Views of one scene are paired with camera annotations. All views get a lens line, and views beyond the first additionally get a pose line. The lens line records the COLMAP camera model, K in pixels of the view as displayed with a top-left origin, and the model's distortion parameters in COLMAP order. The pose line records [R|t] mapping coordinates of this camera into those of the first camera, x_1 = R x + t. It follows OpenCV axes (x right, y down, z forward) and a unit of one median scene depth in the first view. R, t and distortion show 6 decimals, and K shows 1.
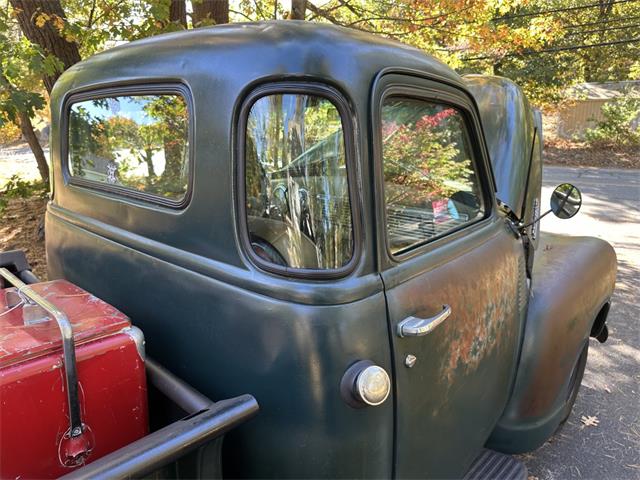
lens RADIAL K [[479.8, 0, 322.7], [0, 479.8, 232.8], [0, 0, 1]] dist [0.006580, -0.007392]
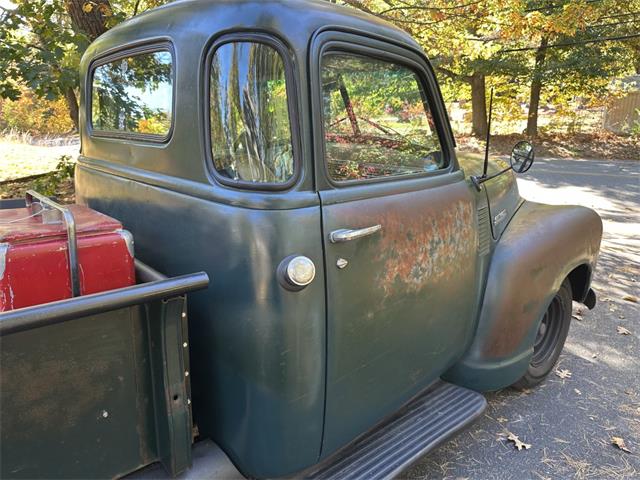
lens RADIAL K [[476.1, 0, 322.0], [0, 476.1, 230.7], [0, 0, 1]] dist [0.052034, -0.074743]
pose [[0.996043, 0.022985, -0.085848, 0.135092], [-0.022611, 0.999730, 0.005317, 0.101531], [0.085947, -0.003355, 0.996294, -0.129045]]
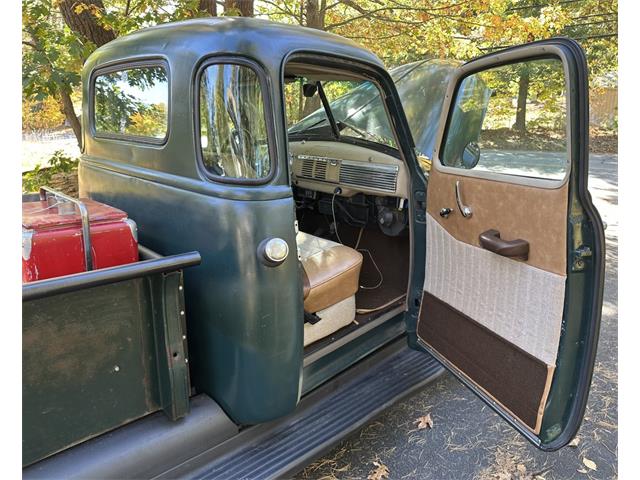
lens RADIAL K [[479.8, 0, 348.3], [0, 479.8, 230.0], [0, 0, 1]] dist [0.007339, -0.000329]
pose [[0.999523, 0.012743, -0.028116, 0.193433], [-0.012295, 0.999795, 0.016077, 0.112195], [0.028315, -0.015723, 0.999475, -0.283999]]
